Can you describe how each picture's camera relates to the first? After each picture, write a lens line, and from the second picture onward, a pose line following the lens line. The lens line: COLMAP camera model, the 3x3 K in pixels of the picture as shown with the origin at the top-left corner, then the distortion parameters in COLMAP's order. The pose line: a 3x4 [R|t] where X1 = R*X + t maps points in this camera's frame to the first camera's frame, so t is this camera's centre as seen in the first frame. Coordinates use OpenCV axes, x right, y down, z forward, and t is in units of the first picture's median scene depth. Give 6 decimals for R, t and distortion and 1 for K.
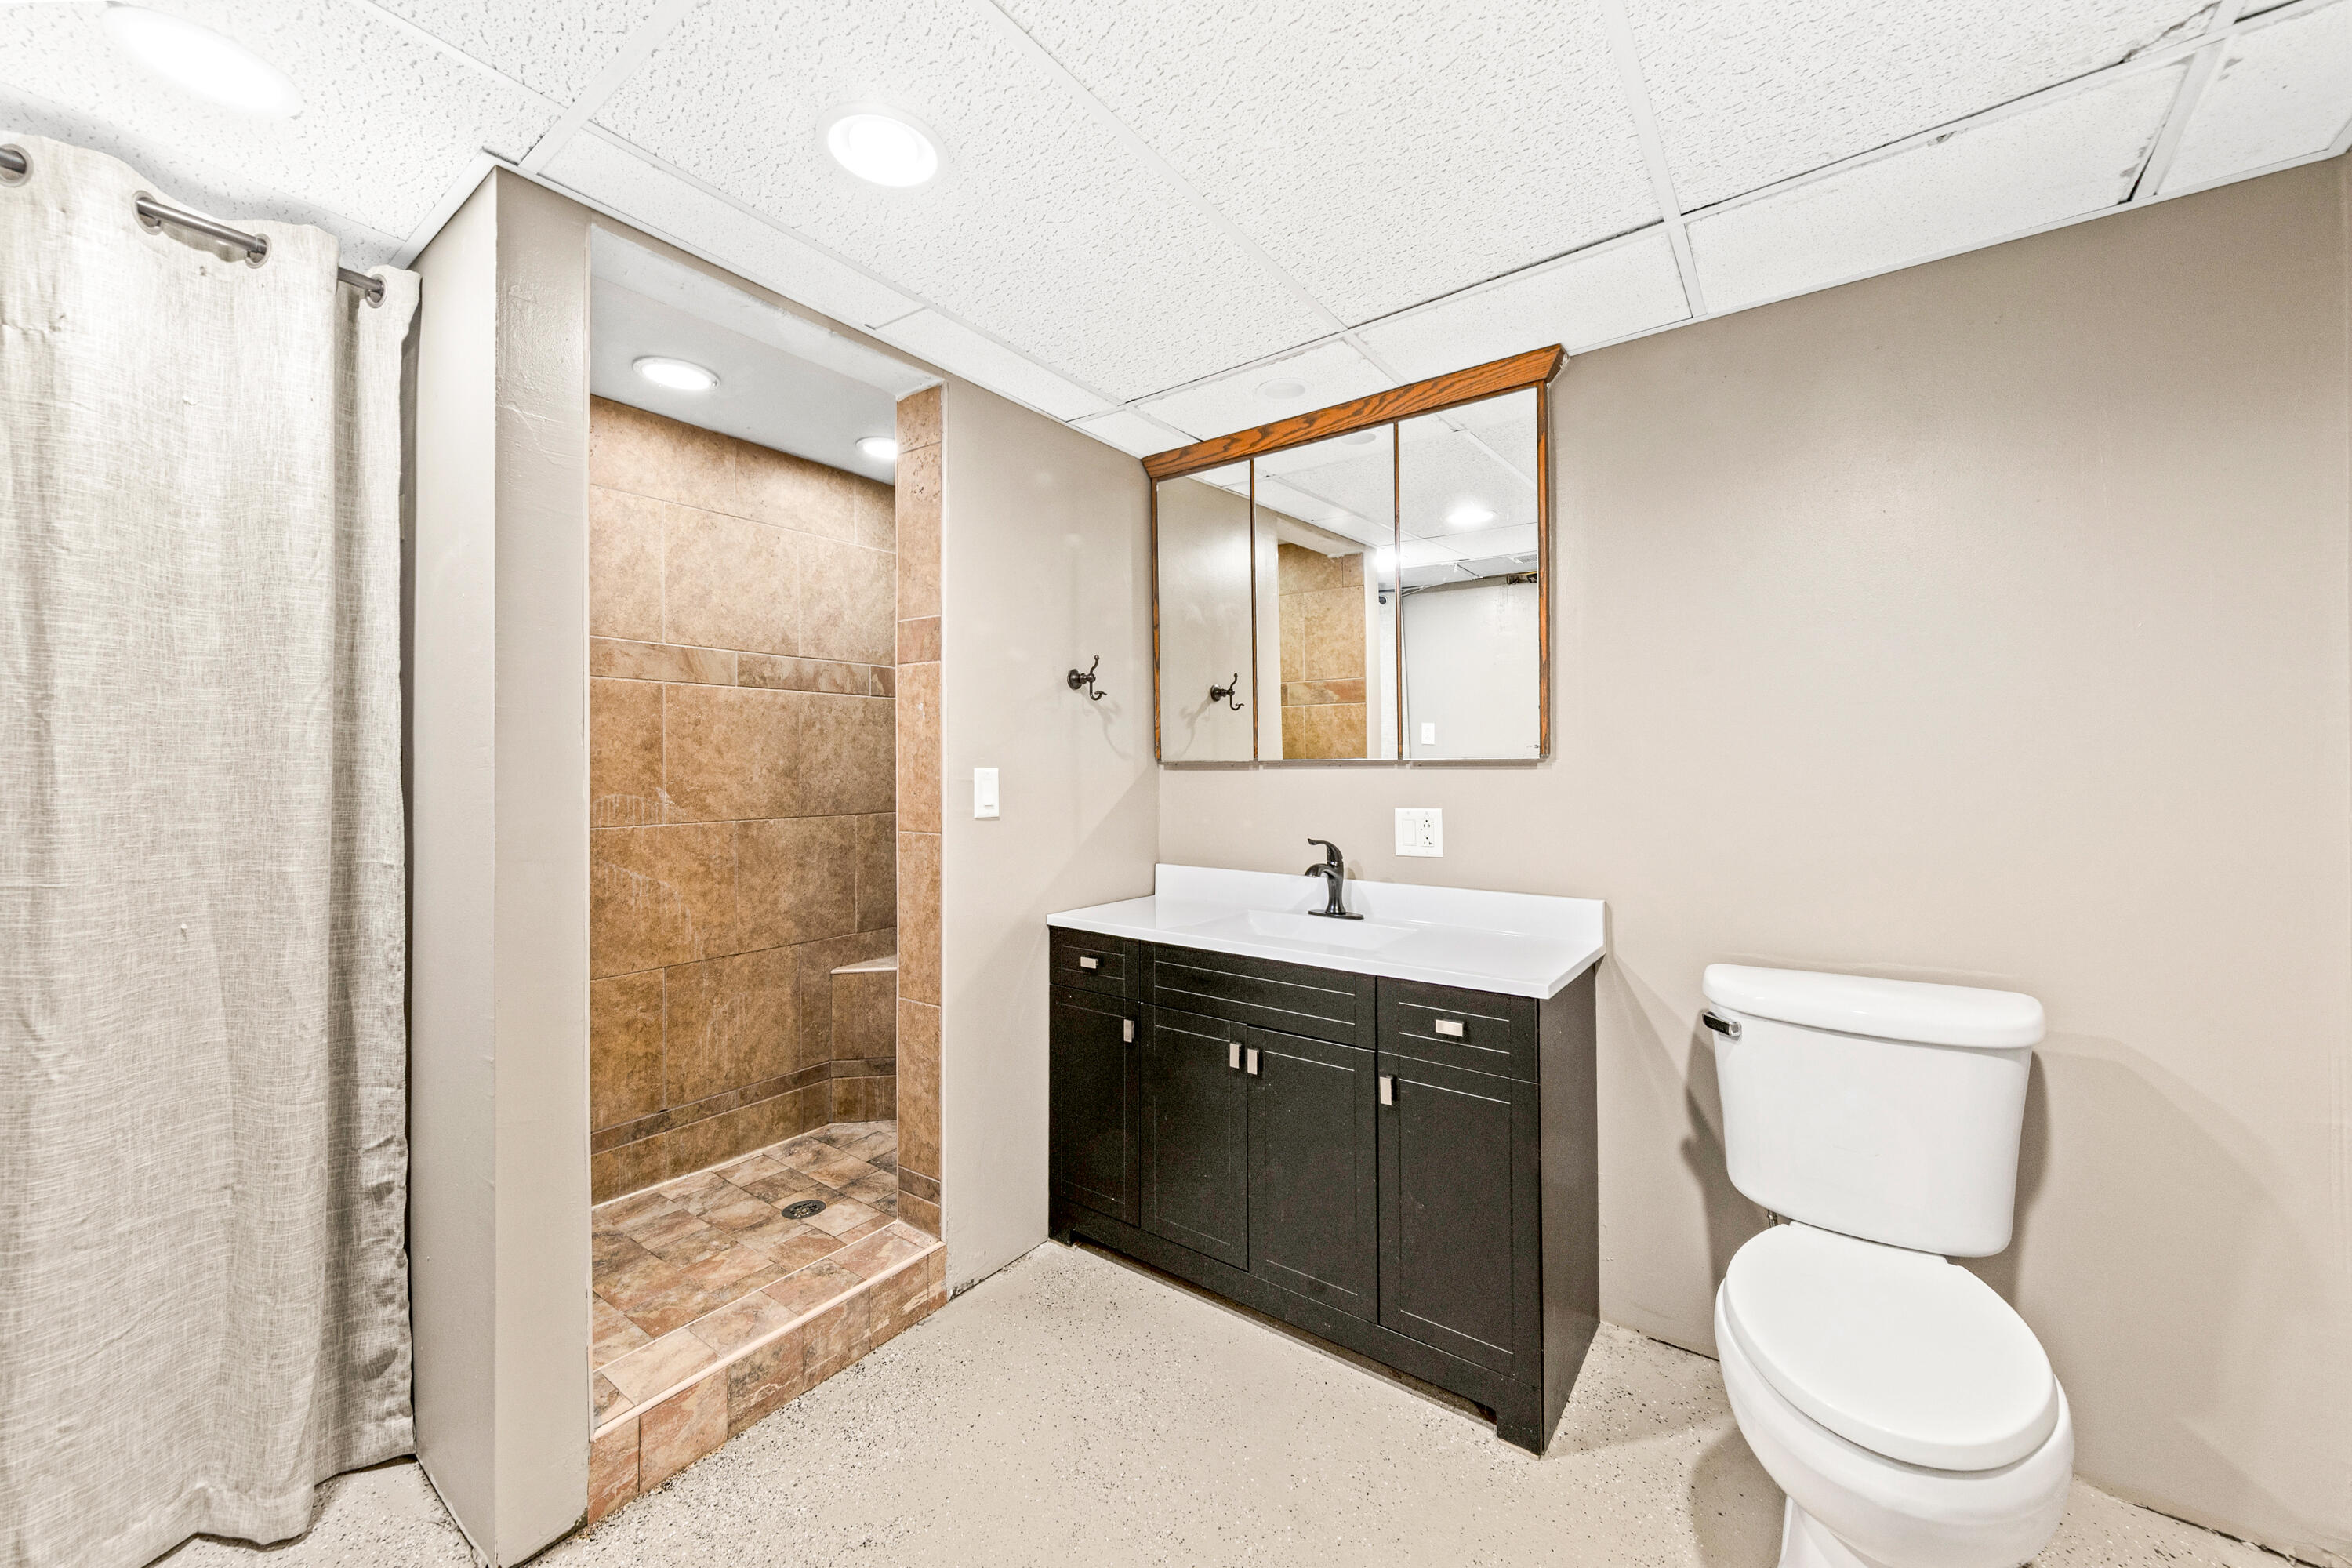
lens RADIAL K [[882.6, 0, 1180.9], [0, 882.6, 767.2], [0, 0, 1]] dist [0.003955, -0.001068]
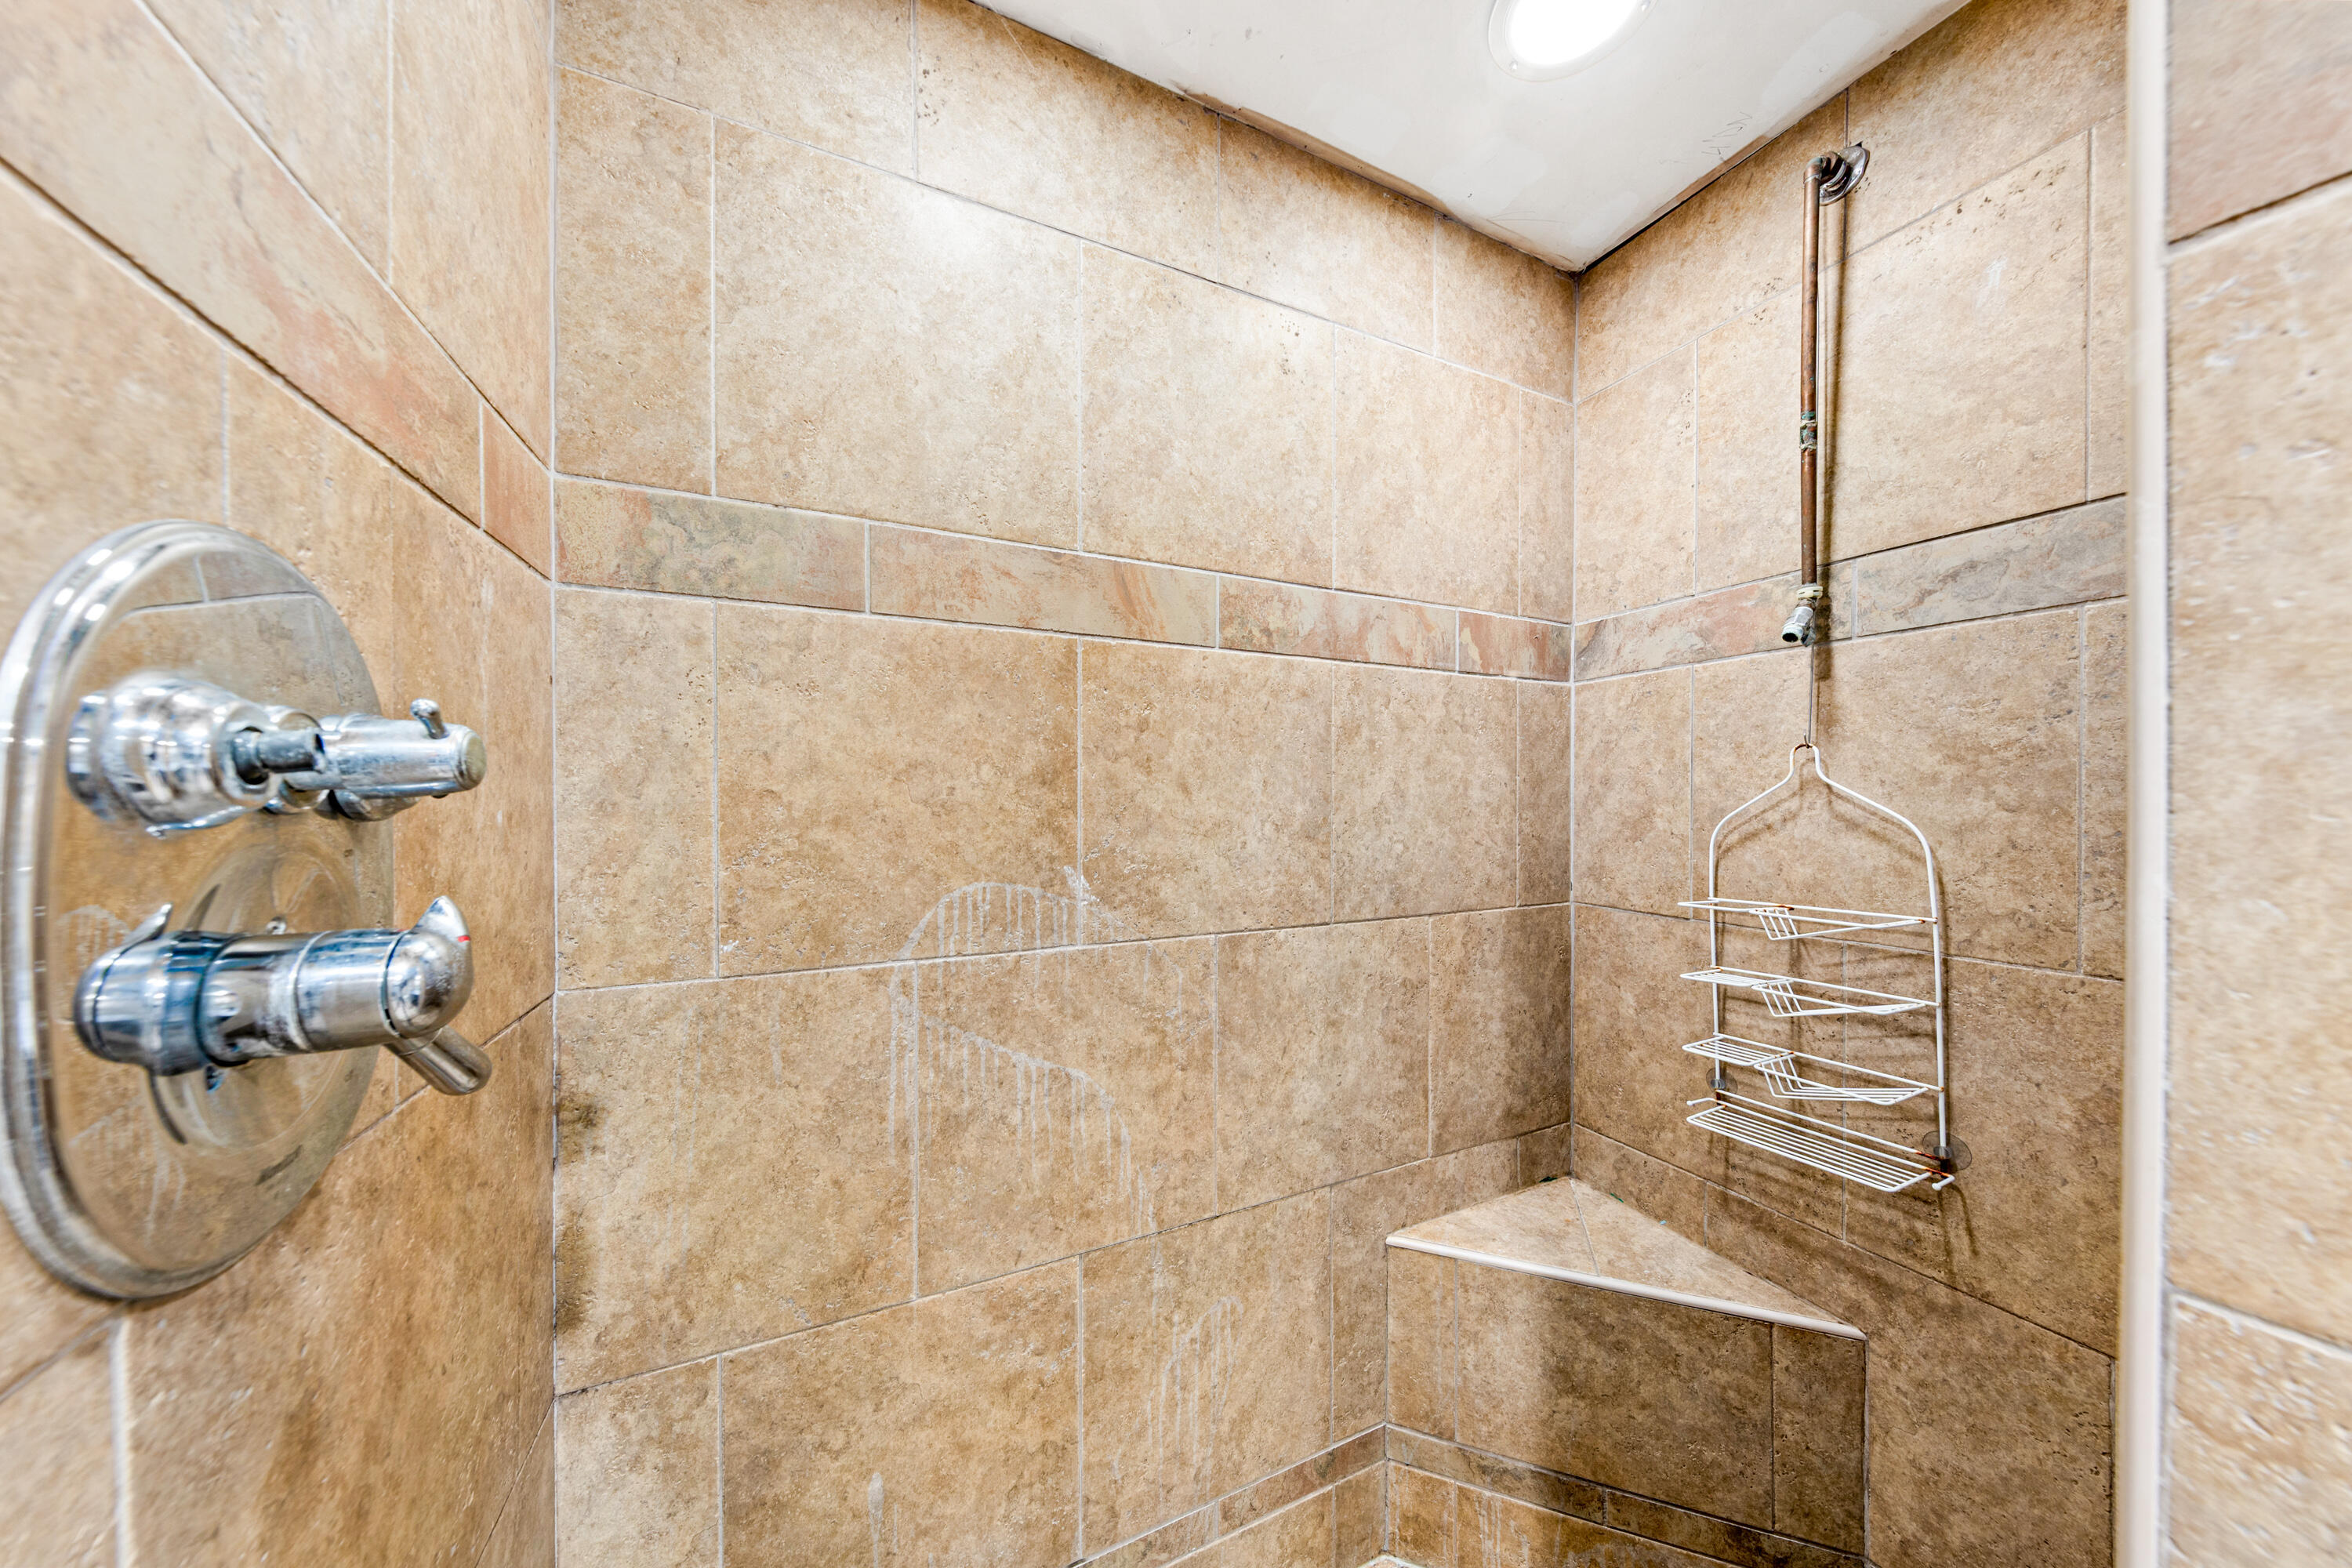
lens RADIAL K [[709.3, 0, 1165.6], [0, 709.3, 801.9], [0, 0, 1]] dist [0.001233, -0.000345]
pose [[0.879788, 0.002644, -0.475360, -0.345557], [-0.002825, 0.999996, 0.000332, -0.010106], [0.475359, 0.001051, 0.879791, 0.650893]]
